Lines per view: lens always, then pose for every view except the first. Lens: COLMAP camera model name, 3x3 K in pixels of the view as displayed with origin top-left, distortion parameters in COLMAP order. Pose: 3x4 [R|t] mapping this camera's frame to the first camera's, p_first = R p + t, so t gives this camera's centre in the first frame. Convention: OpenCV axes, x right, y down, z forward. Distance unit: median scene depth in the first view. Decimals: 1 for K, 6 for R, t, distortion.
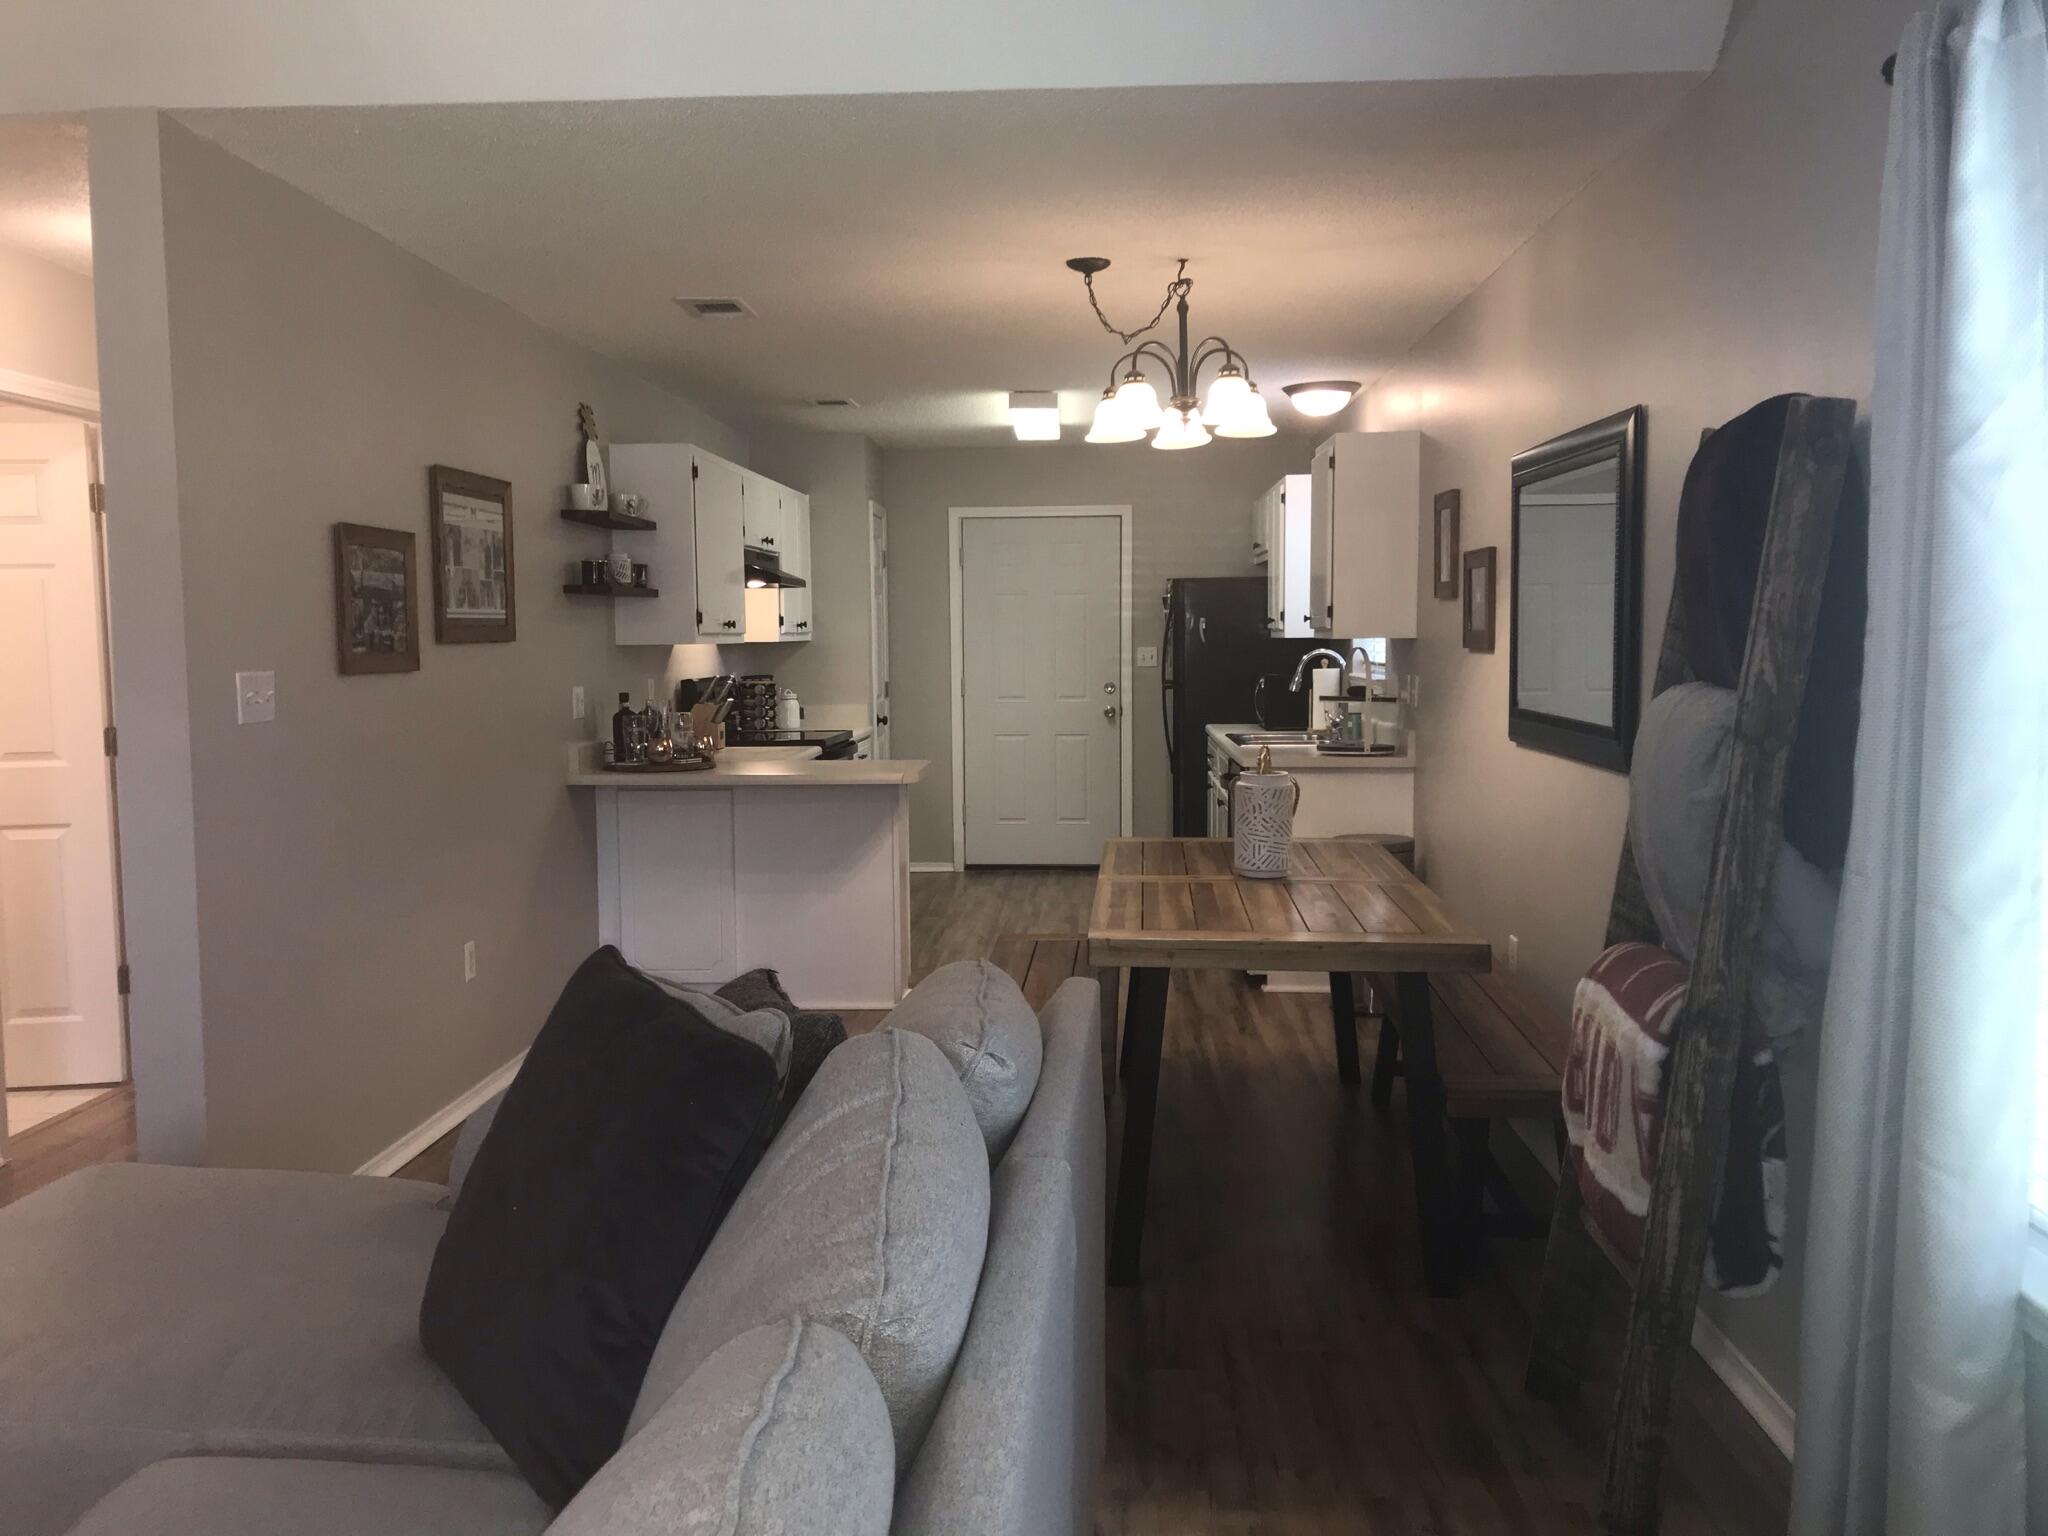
lens RADIAL K [[1680.1, 0, 991.4], [0, 1680.1, 764.0], [0, 0, 1]] dist [0.039257, -0.046390]
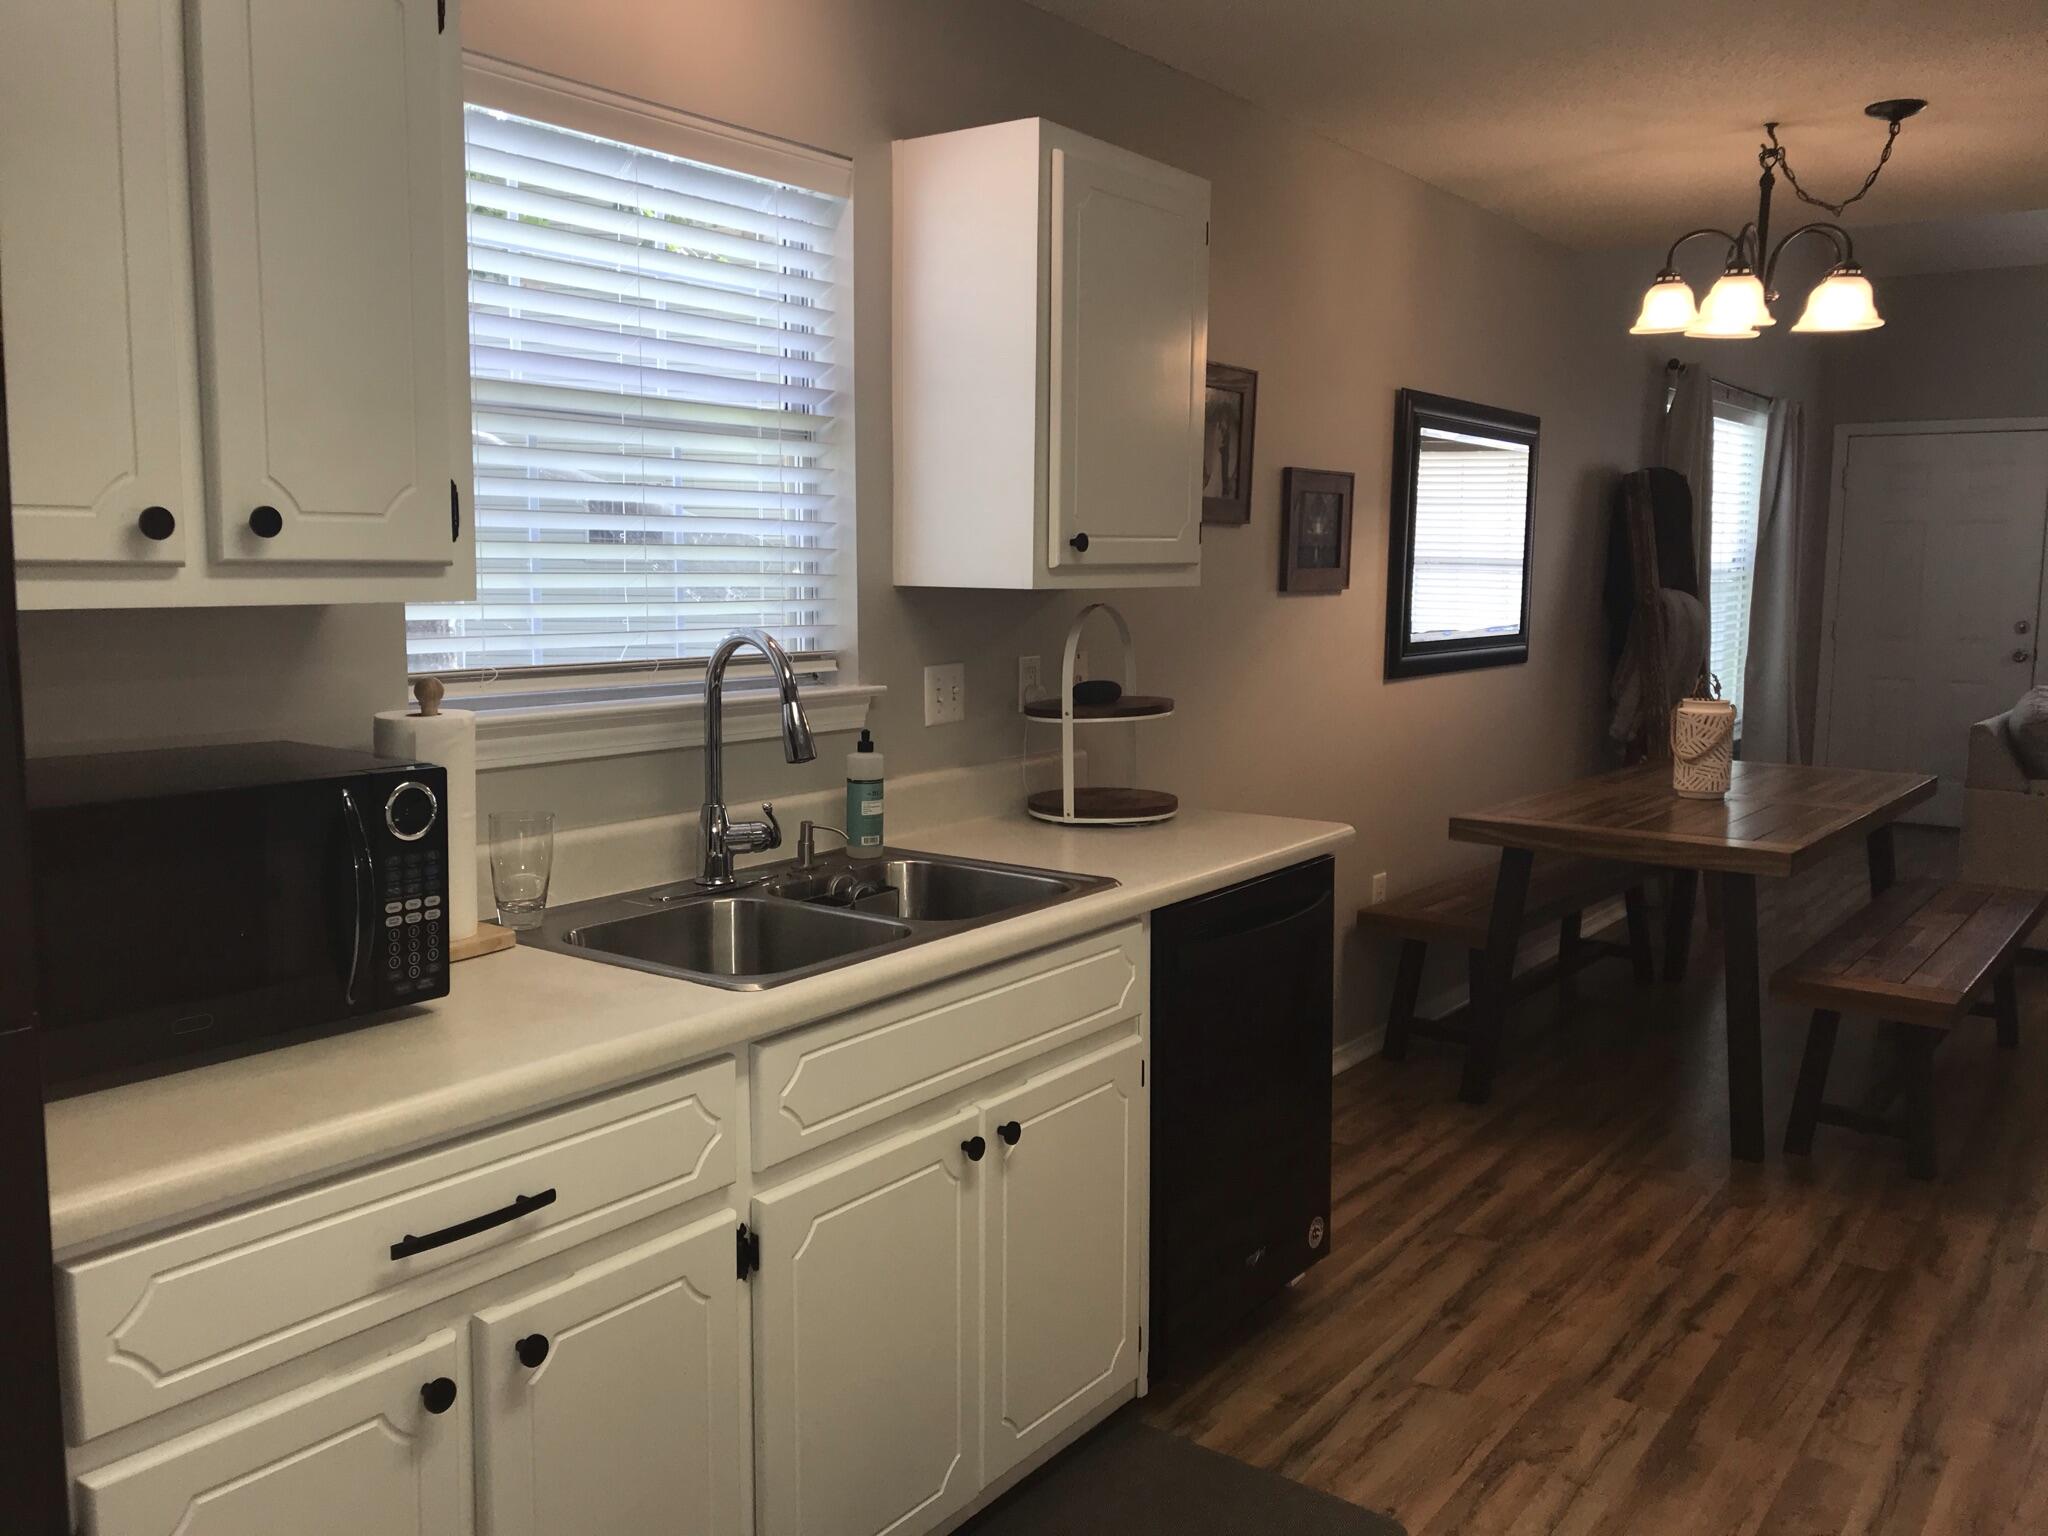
lens RADIAL K [[1680.1, 0, 1006.0], [0, 1680.1, 756.8], [0, 0, 1]] dist [0.039257, -0.046390]
pose [[-0.838392, -0.059931, 0.541763, -0.025811], [0.044539, 0.983081, 0.177675, -0.090875], [-0.543245, 0.173091, -0.821538, 1.136396]]
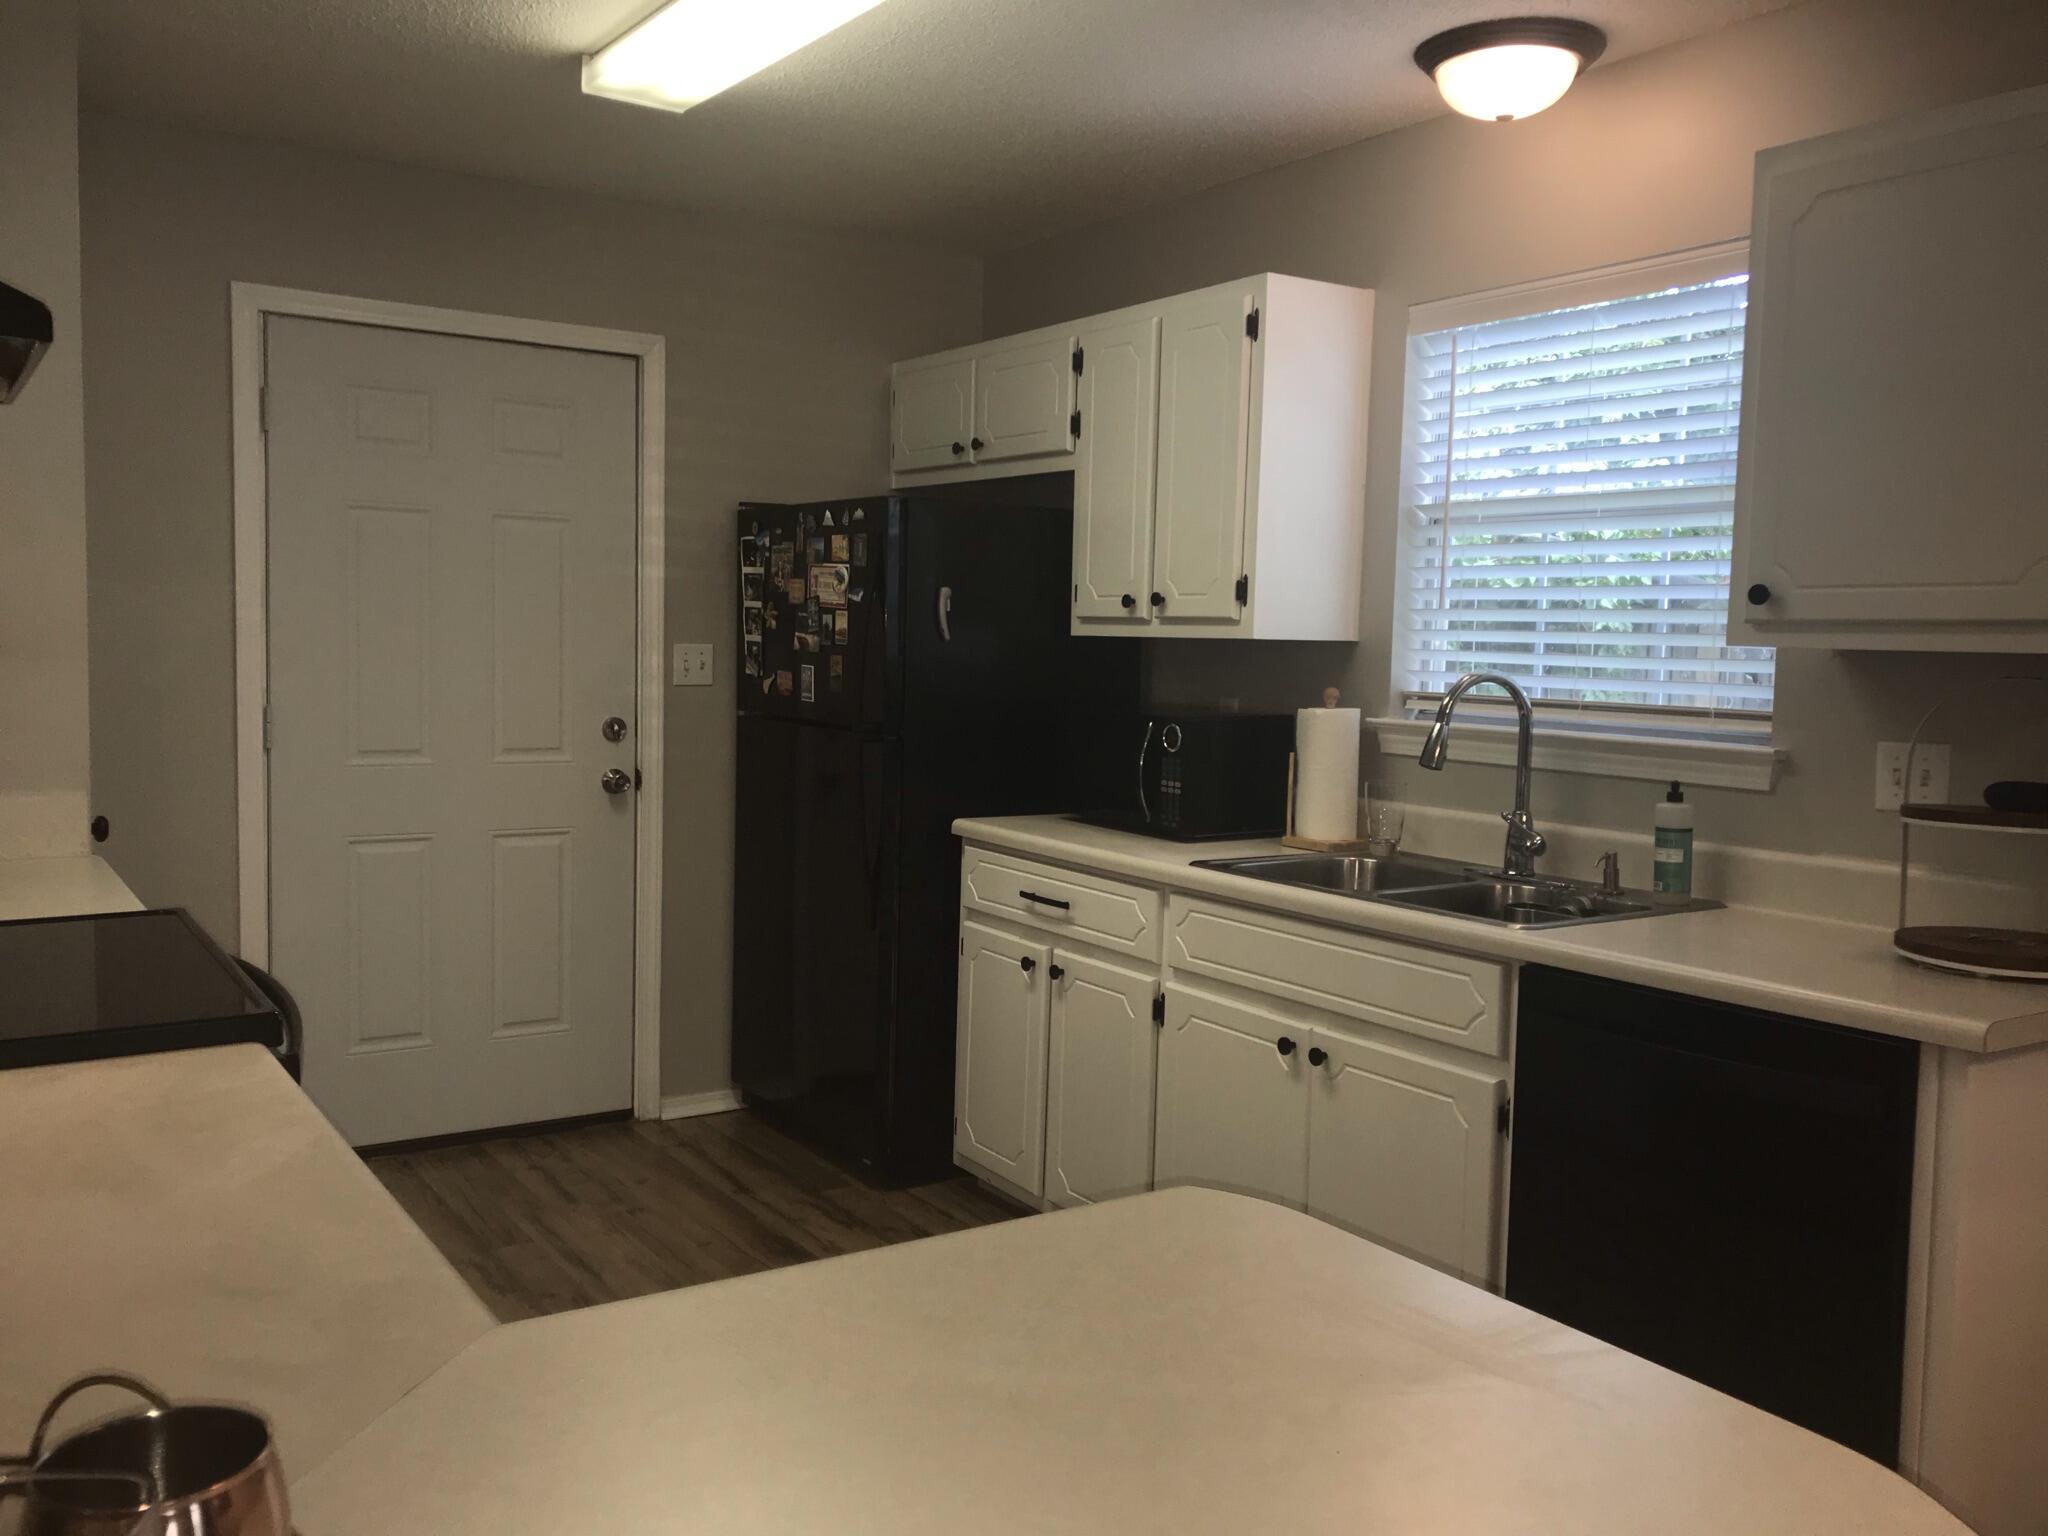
lens RADIAL K [[1680.1, 0, 1030.7], [0, 1680.1, 767.4], [0, 0, 1]] dist [0.039257, -0.046390]
pose [[0.790299, -0.022719, 0.612300, -0.146942], [0.017528, 0.999742, 0.014472, -0.046859], [-0.612471, -0.000705, 0.790493, 0.663211]]
